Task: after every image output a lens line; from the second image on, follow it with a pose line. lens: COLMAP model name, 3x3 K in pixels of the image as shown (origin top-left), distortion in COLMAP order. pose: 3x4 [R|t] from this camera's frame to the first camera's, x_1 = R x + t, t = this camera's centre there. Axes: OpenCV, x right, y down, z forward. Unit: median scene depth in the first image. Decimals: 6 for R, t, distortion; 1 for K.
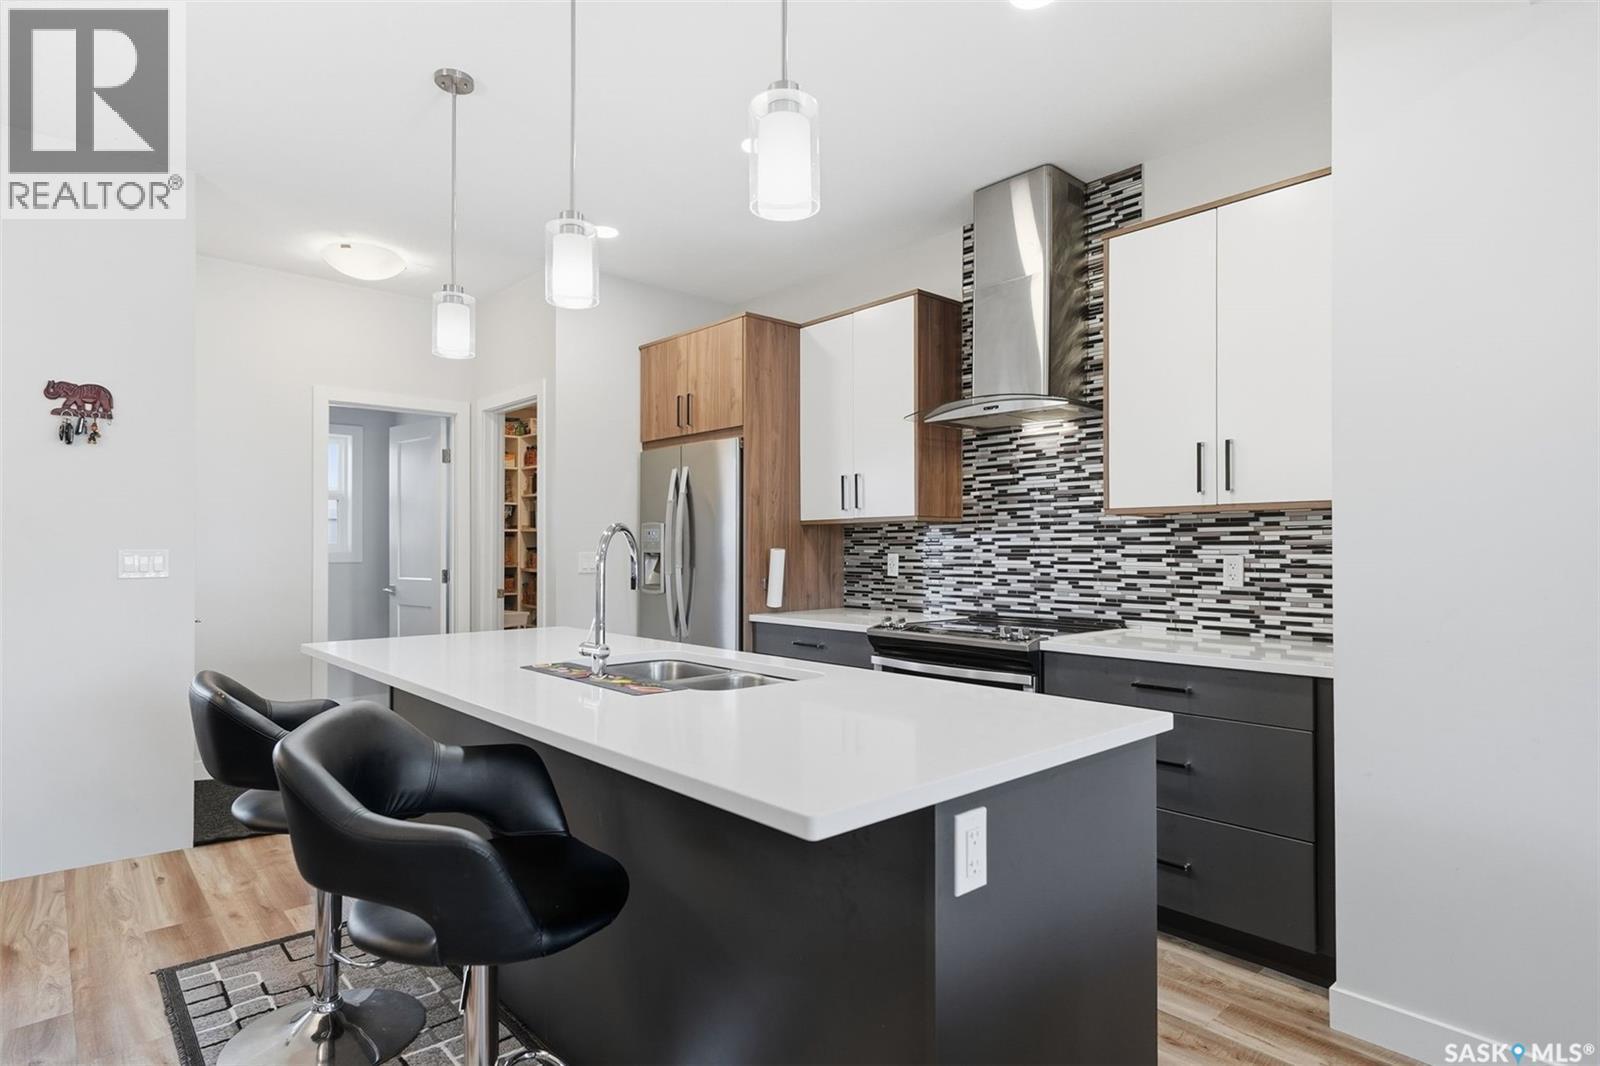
lens RADIAL K [[858.0, 0, 796.9], [0, 858.0, 538.1], [0, 0, 1]] dist [0.024344, 0.000349]
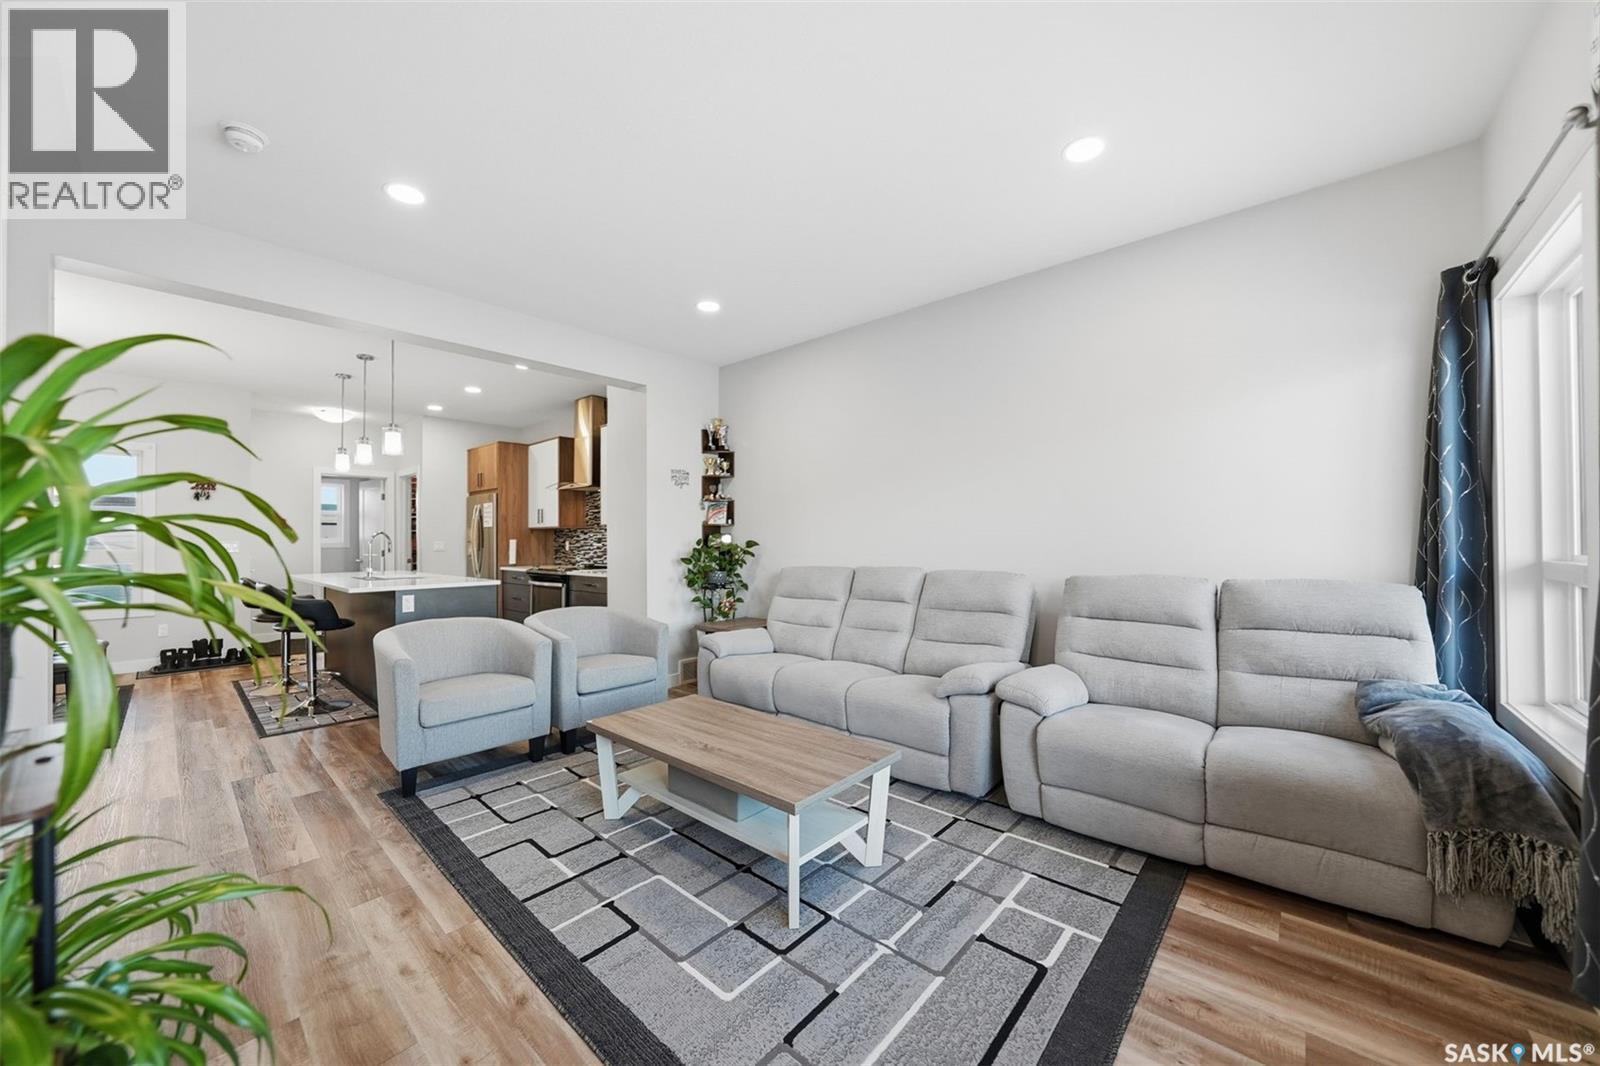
lens RADIAL K [[578.9, 0, 800.0], [0, 578.9, 533.0], [0, 0, 1]] dist [-0.020142, 0.000446]
pose [[0.992425, -0.003566, 0.122803, 0.657098], [0.003393, 0.999993, 0.001619, -0.006232], [-0.122808, -0.001190, 0.992430, -0.794956]]
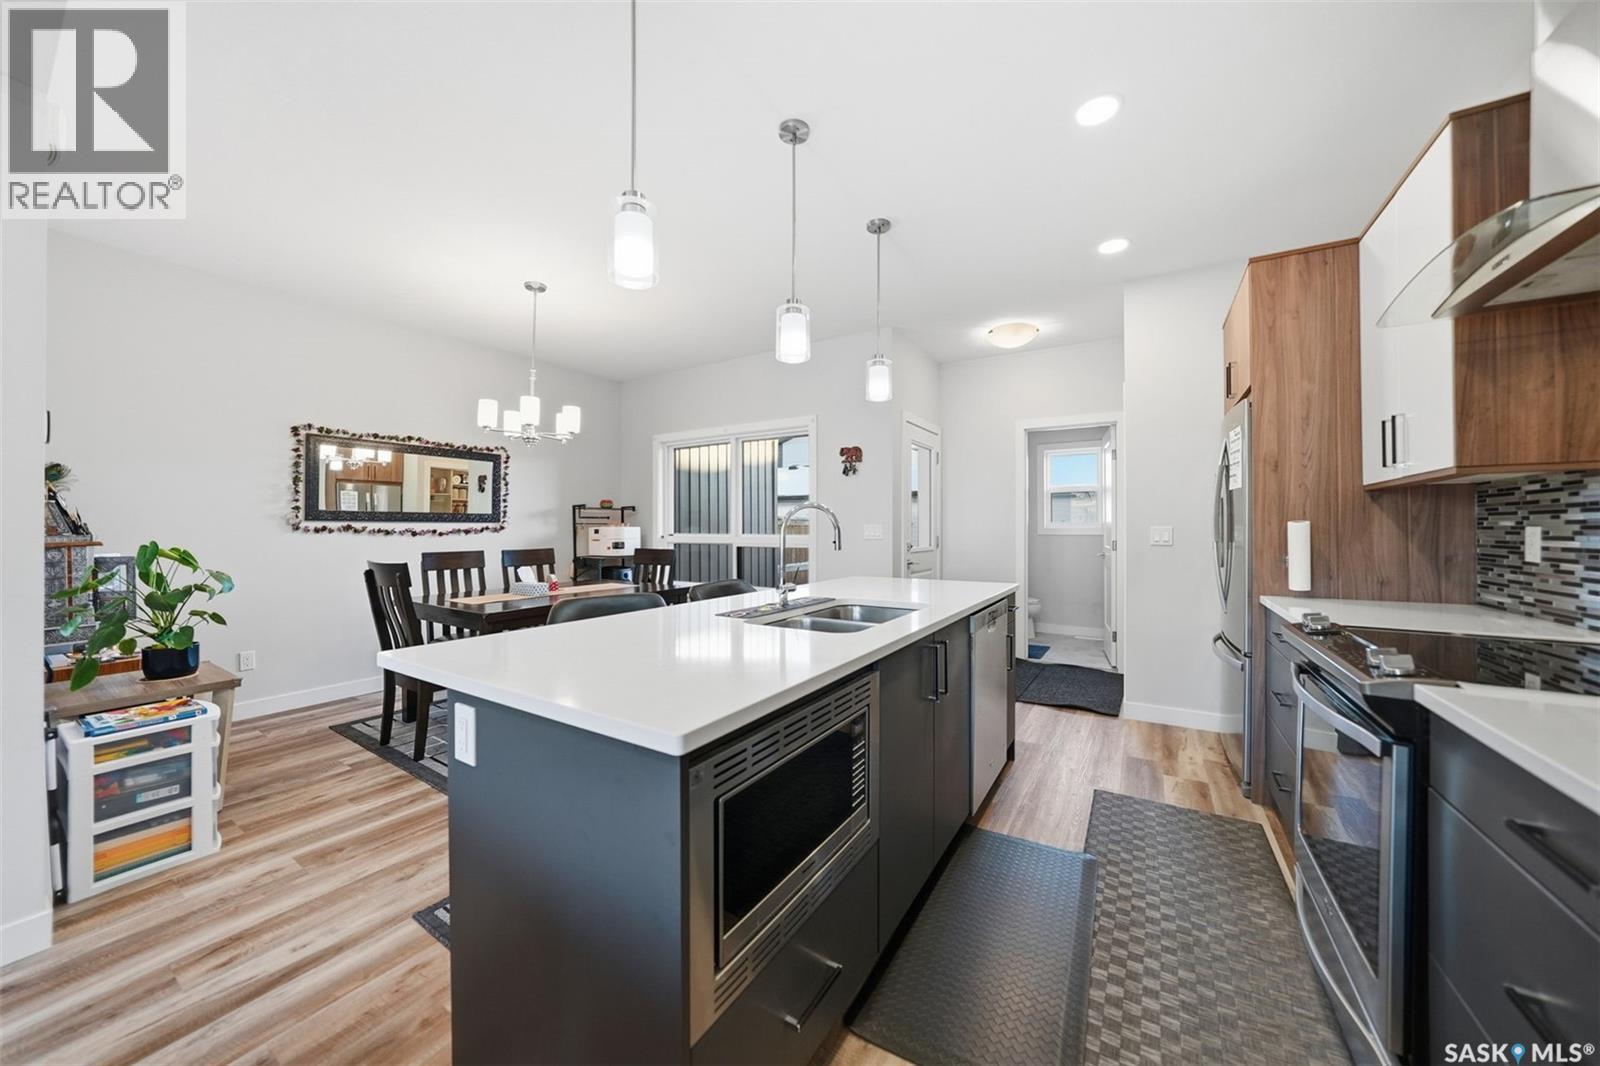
lens RADIAL K [[557.7, 0, 791.4], [0, 557.7, 530.7], [0, 0, 1]] dist [-0.033070, 0.006525]
pose [[0.281567, 0.003853, -0.959534, 0.398675], [0.010348, 0.999922, 0.007052, 0.014624], [0.959486, -0.011915, 0.281505, 0.424678]]
